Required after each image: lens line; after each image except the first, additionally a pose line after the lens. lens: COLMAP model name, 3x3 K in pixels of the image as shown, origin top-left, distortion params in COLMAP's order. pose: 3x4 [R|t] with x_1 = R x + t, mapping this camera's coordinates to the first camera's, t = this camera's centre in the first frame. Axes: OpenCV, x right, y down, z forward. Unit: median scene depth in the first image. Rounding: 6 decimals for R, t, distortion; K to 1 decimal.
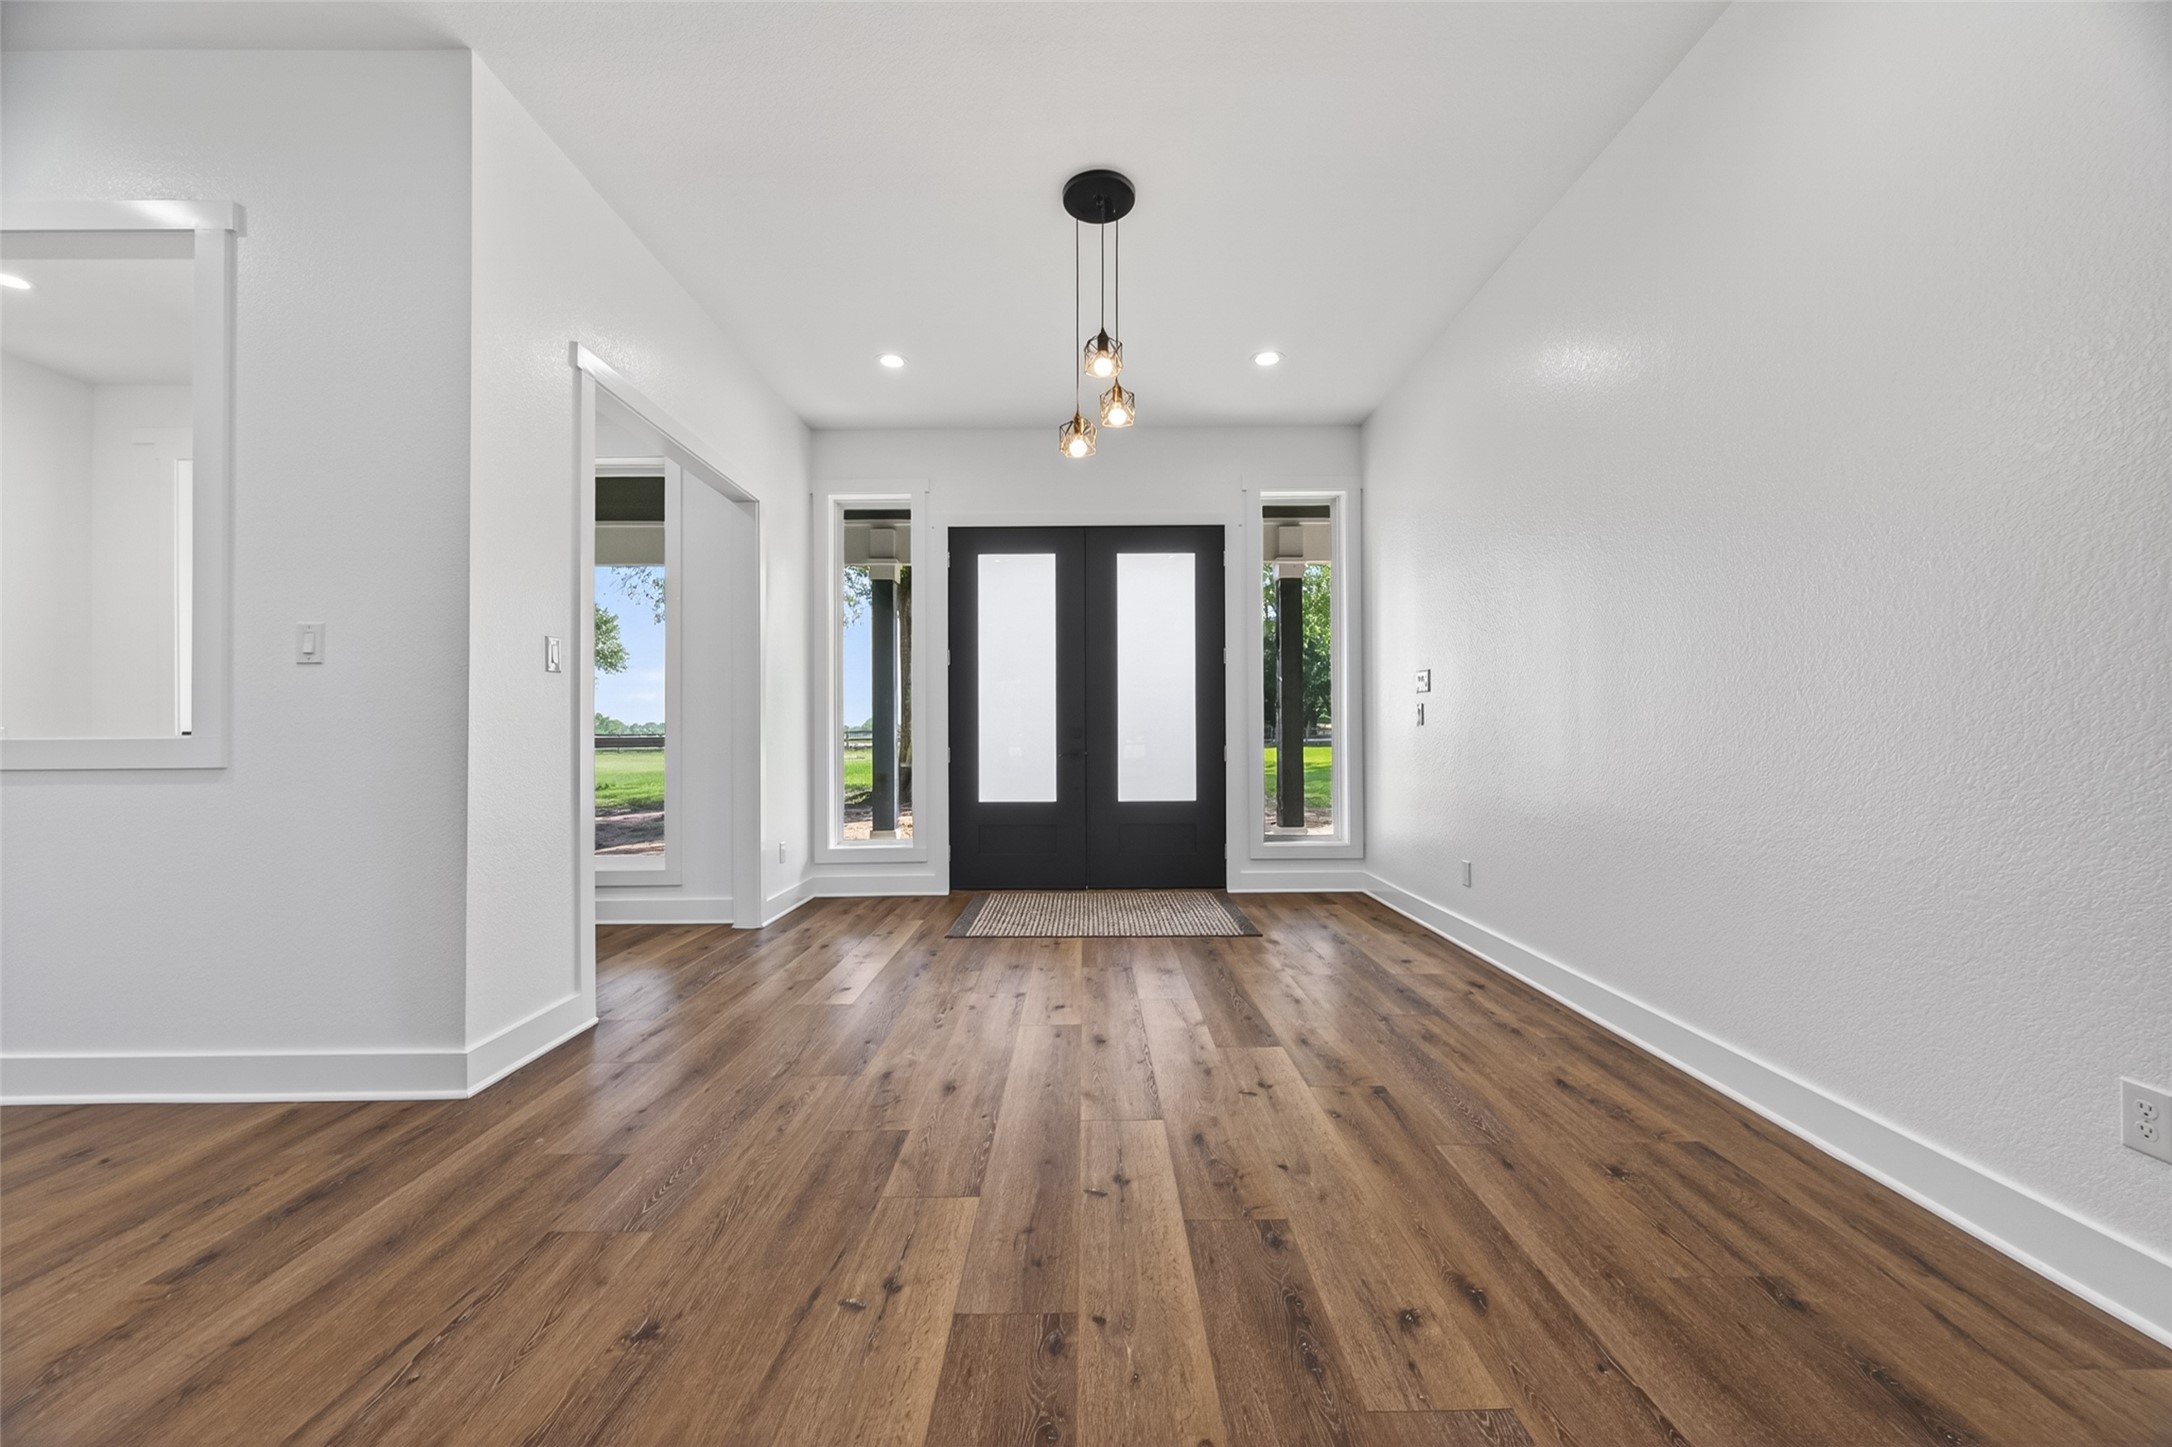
lens RADIAL K [[831.1, 0, 1087.8], [0, 831.1, 732.2], [0, 0, 1]] dist [-0.006139, -0.000157]
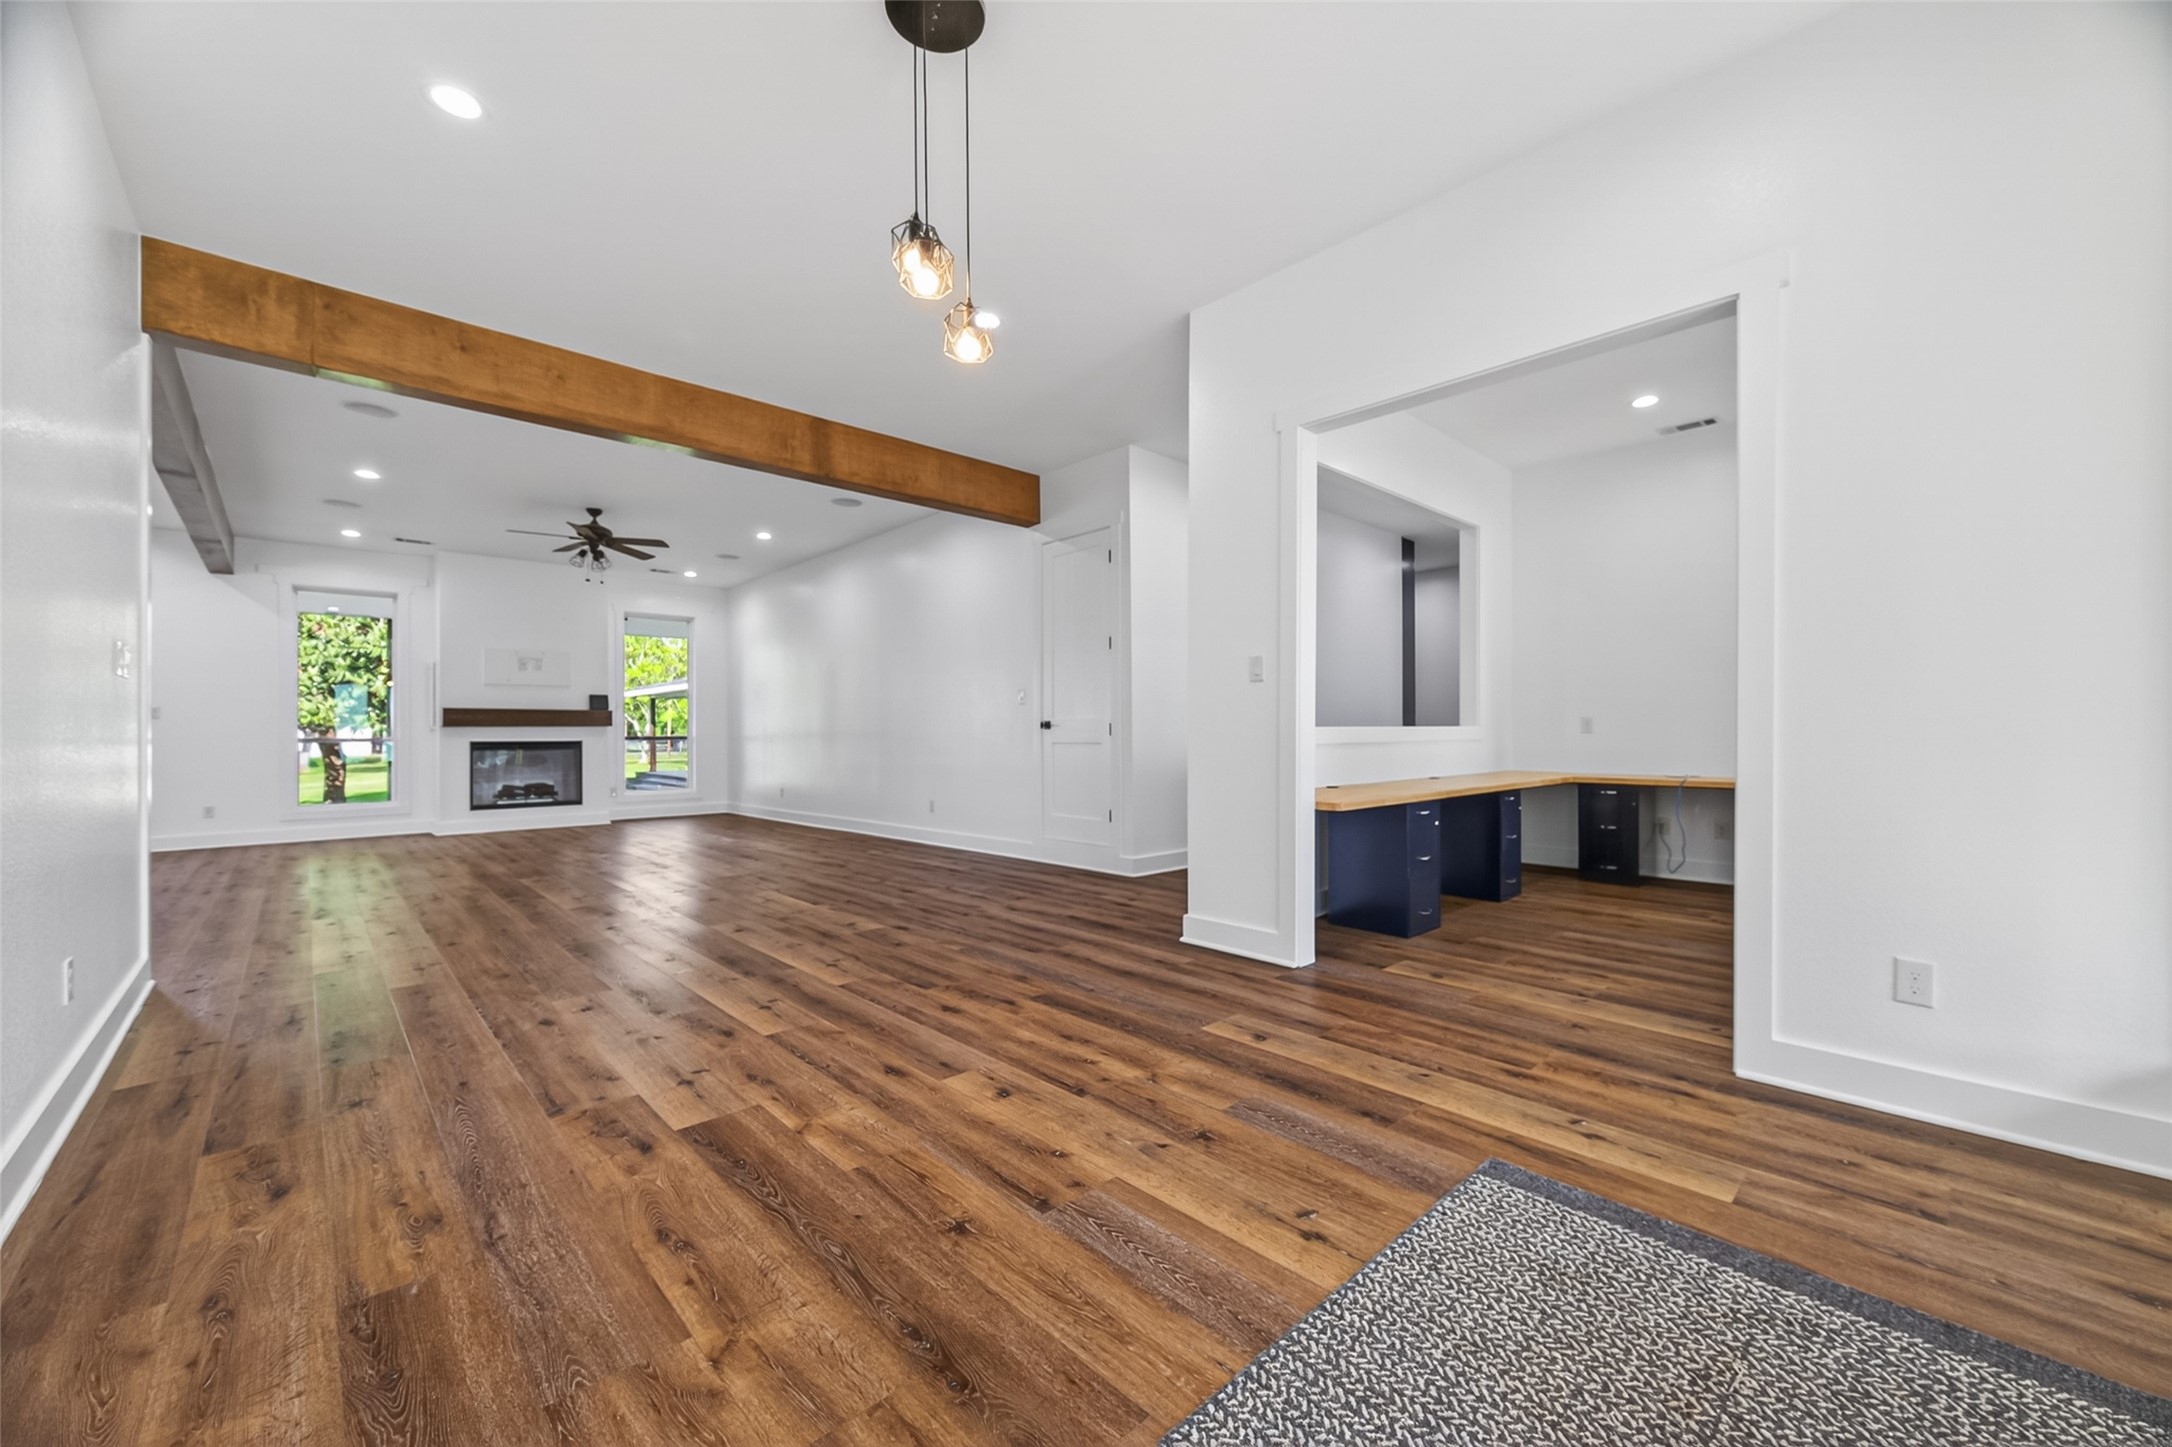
lens RADIAL K [[831.1, 0, 1087.8], [0, 831.1, 732.2], [0, 0, 1]] dist [-0.006139, -0.000157]
pose [[-0.727044, 0.014415, -0.686440, 0.557007], [0.014948, 0.999875, 0.005166, 0.002653], [0.686429, -0.006505, -0.727168, 2.121433]]
